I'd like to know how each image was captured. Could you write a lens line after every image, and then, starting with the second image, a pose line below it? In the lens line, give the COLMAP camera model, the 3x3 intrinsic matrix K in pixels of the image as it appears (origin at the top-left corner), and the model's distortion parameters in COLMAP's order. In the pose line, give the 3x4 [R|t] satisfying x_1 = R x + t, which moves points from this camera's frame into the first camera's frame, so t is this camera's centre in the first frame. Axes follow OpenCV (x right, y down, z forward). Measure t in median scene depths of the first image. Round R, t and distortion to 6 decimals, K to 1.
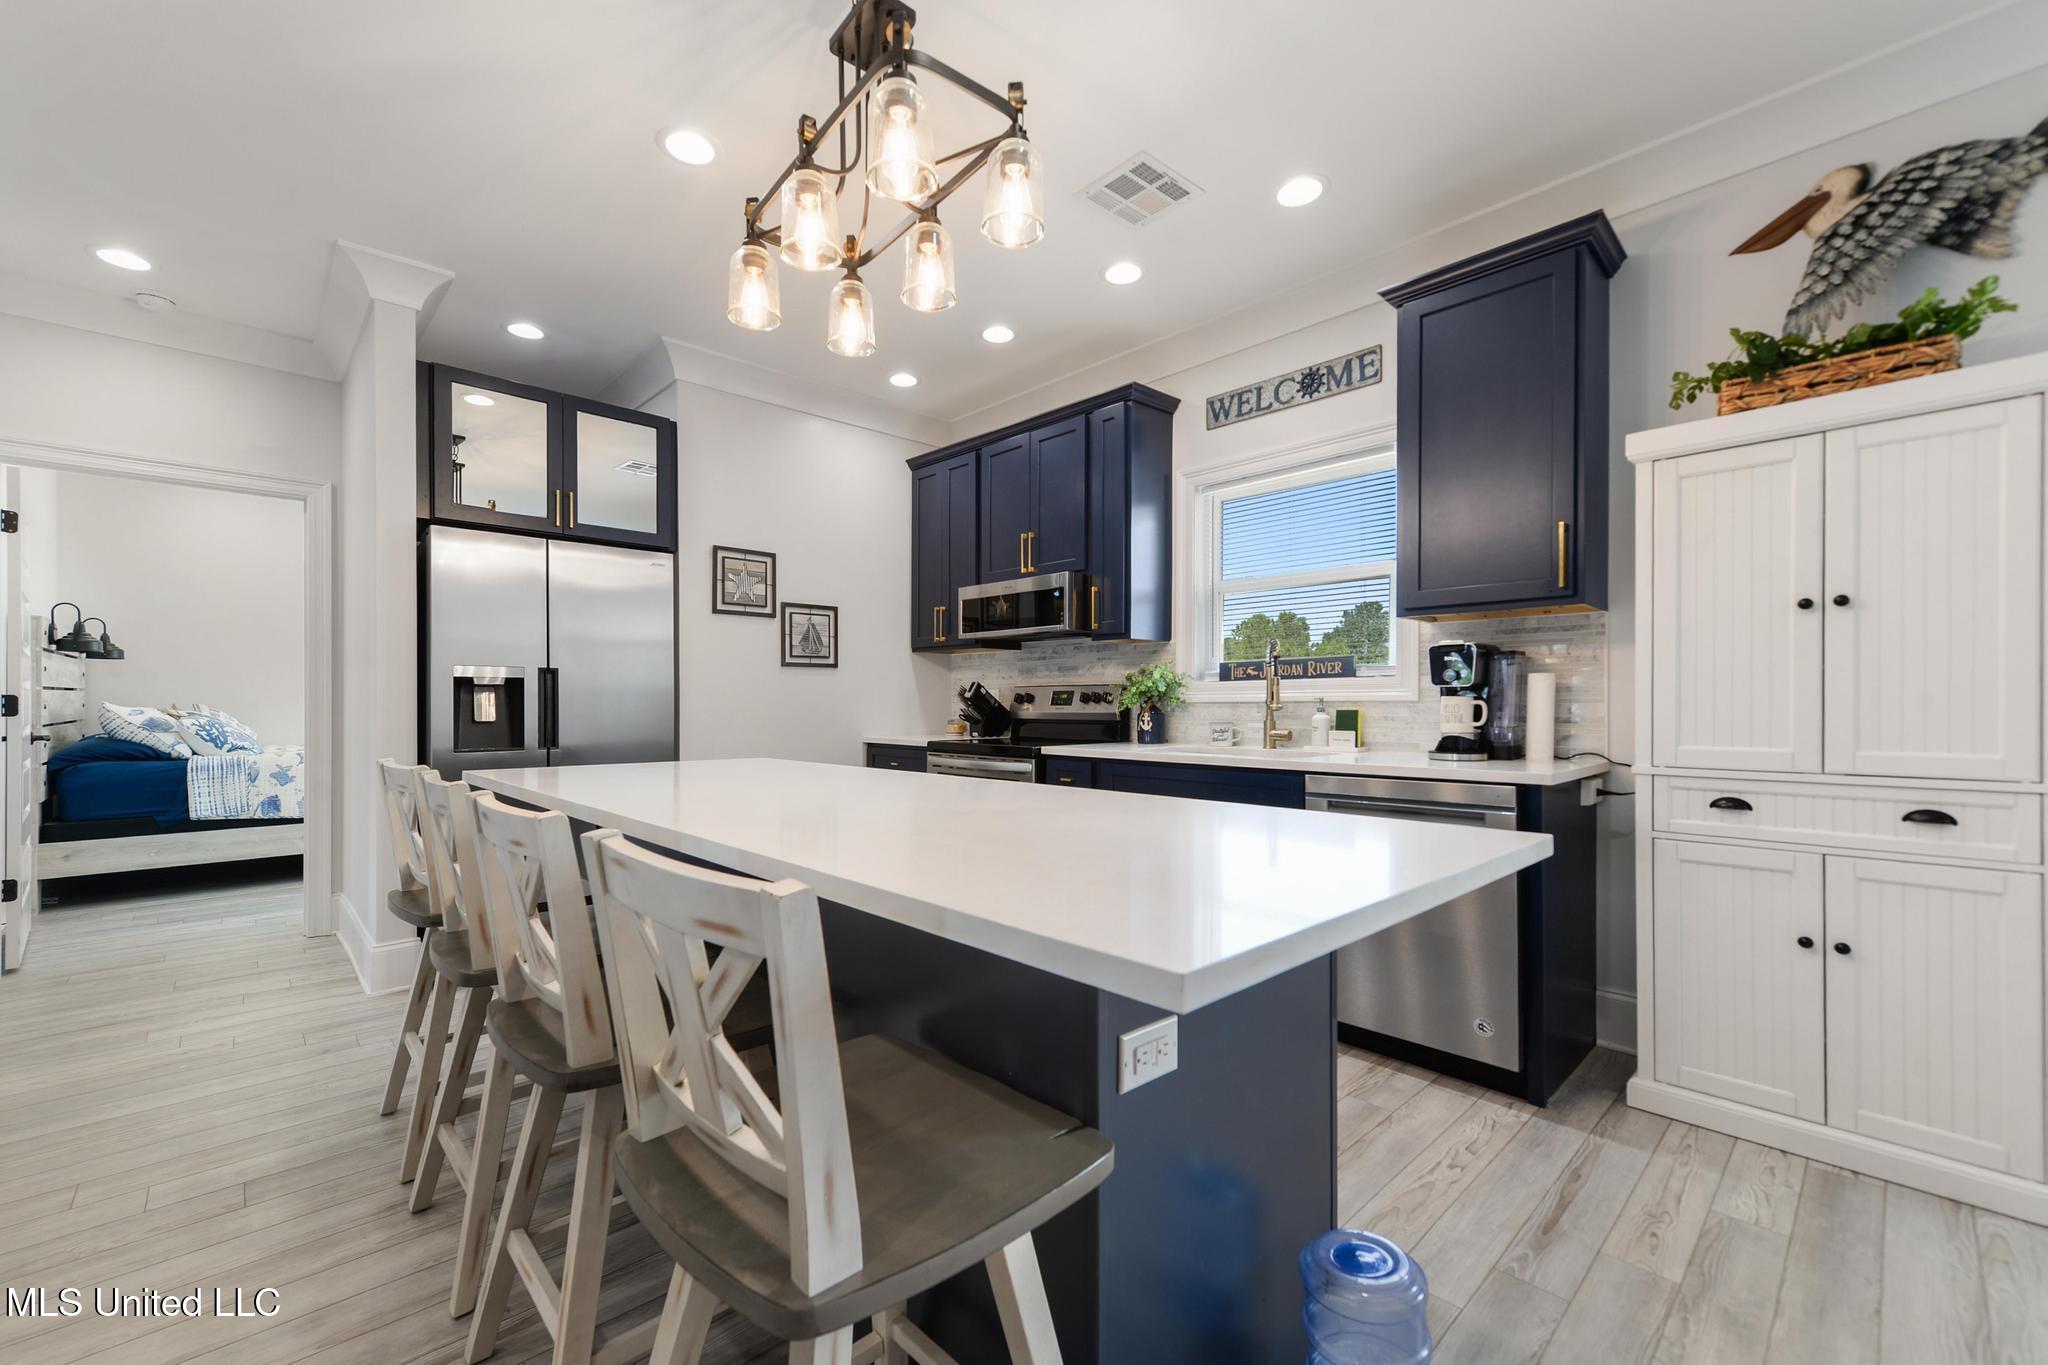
lens RADIAL K [[837.1, 0, 1008.6], [0, 837.1, 692.2], [0, 0, 1]] dist [0.004367, 0.000521]
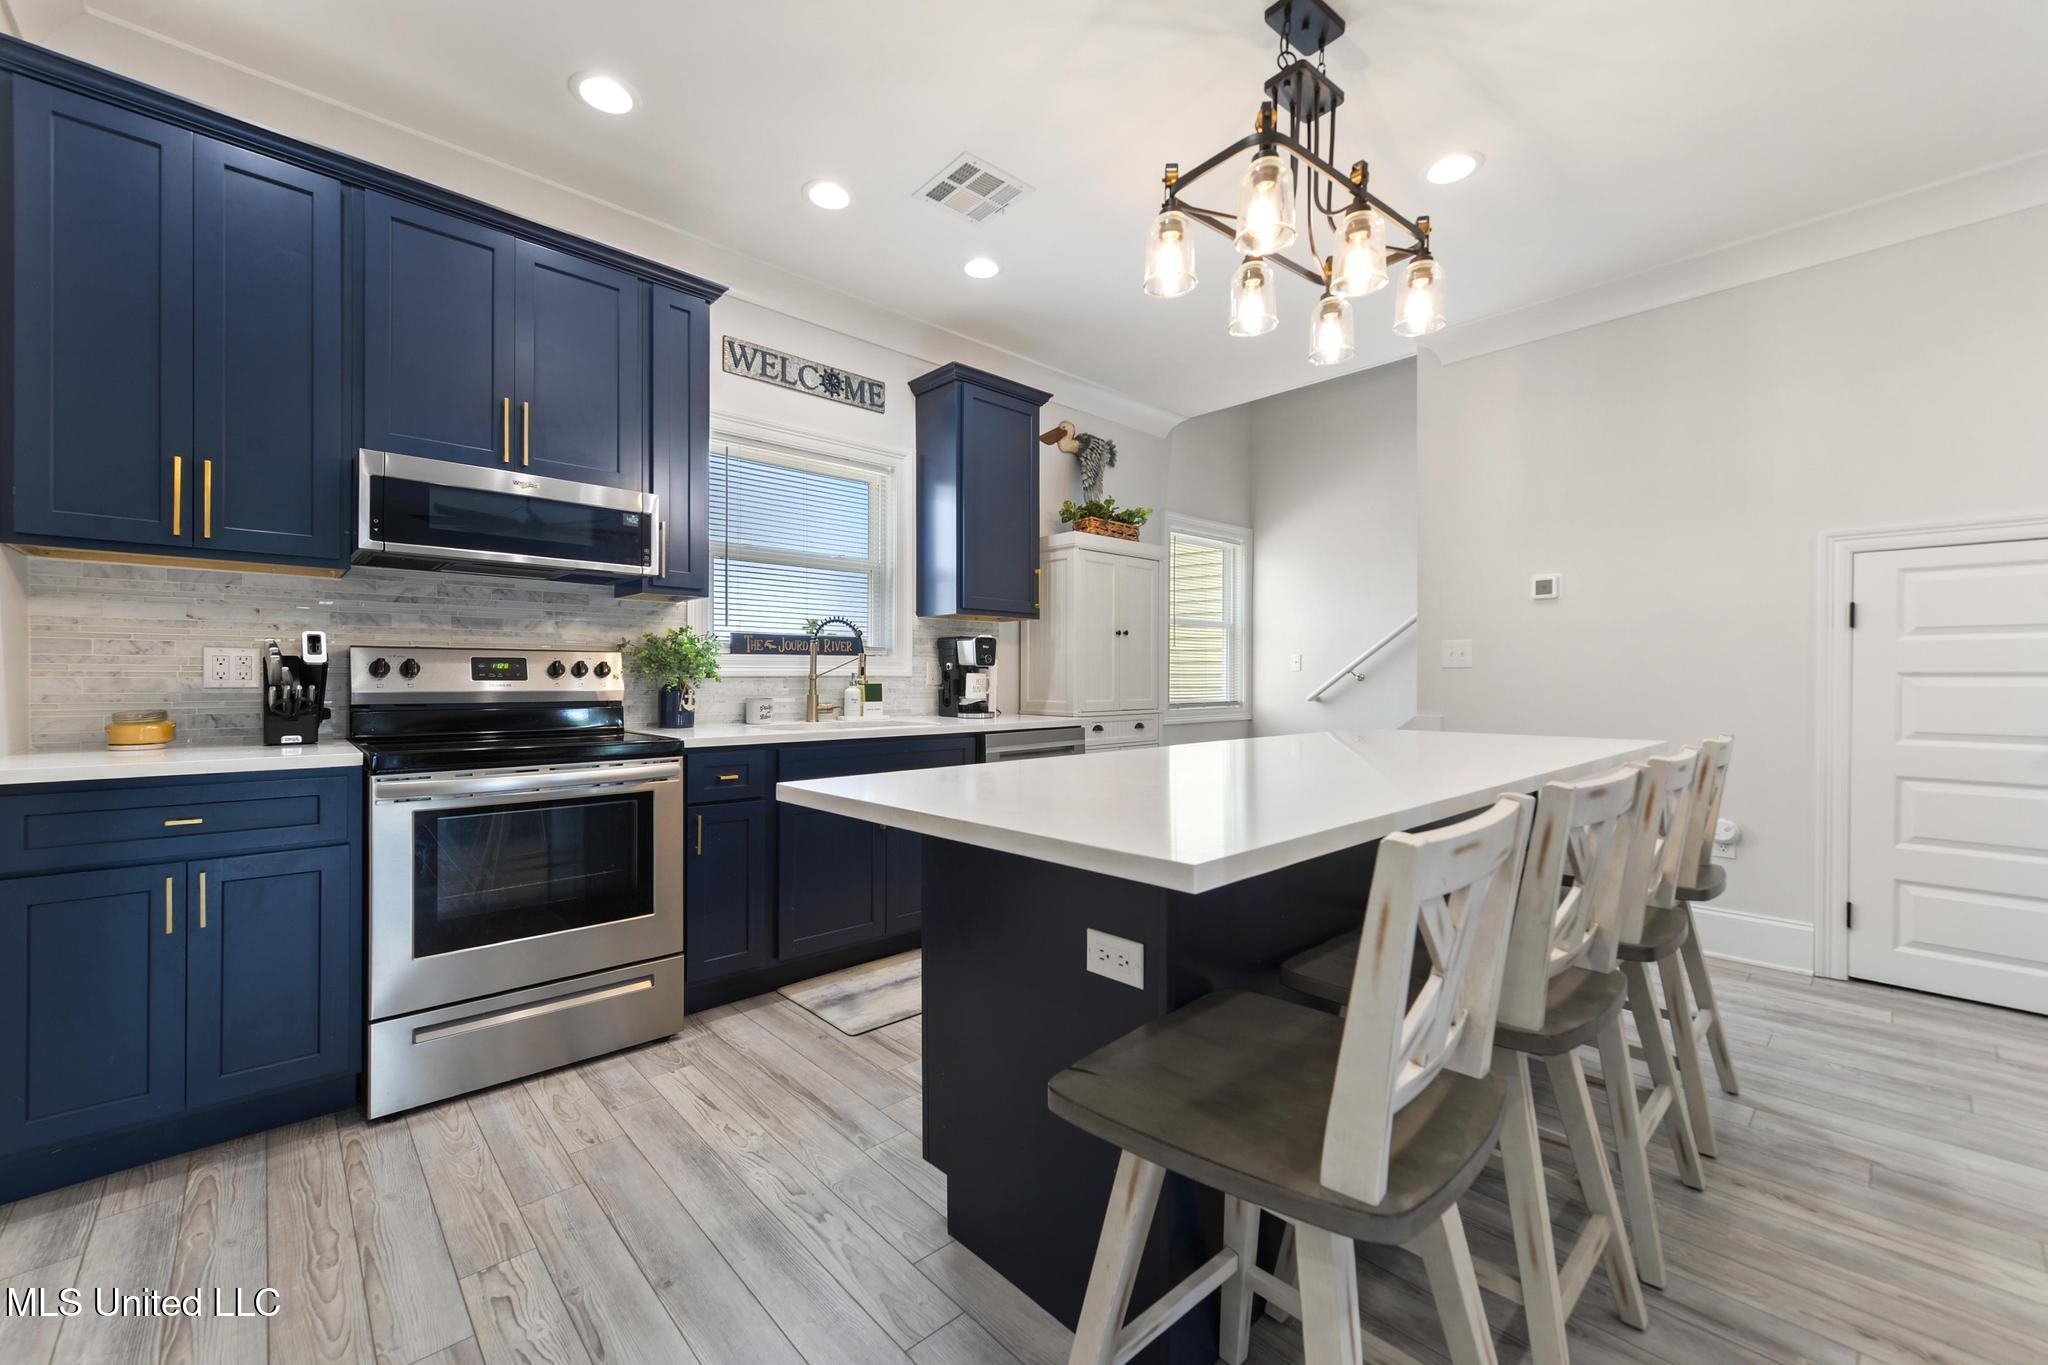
lens RADIAL K [[837.1, 0, 1008.9], [0, 837.1, 684.3], [0, 0, 1]] dist [0.004367, 0.000521]
pose [[-0.004042, -0.003447, 0.999986, -0.679488], [-0.014082, 0.999895, 0.003390, 0.013539], [-0.999893, -0.014069, -0.004090, 0.720257]]
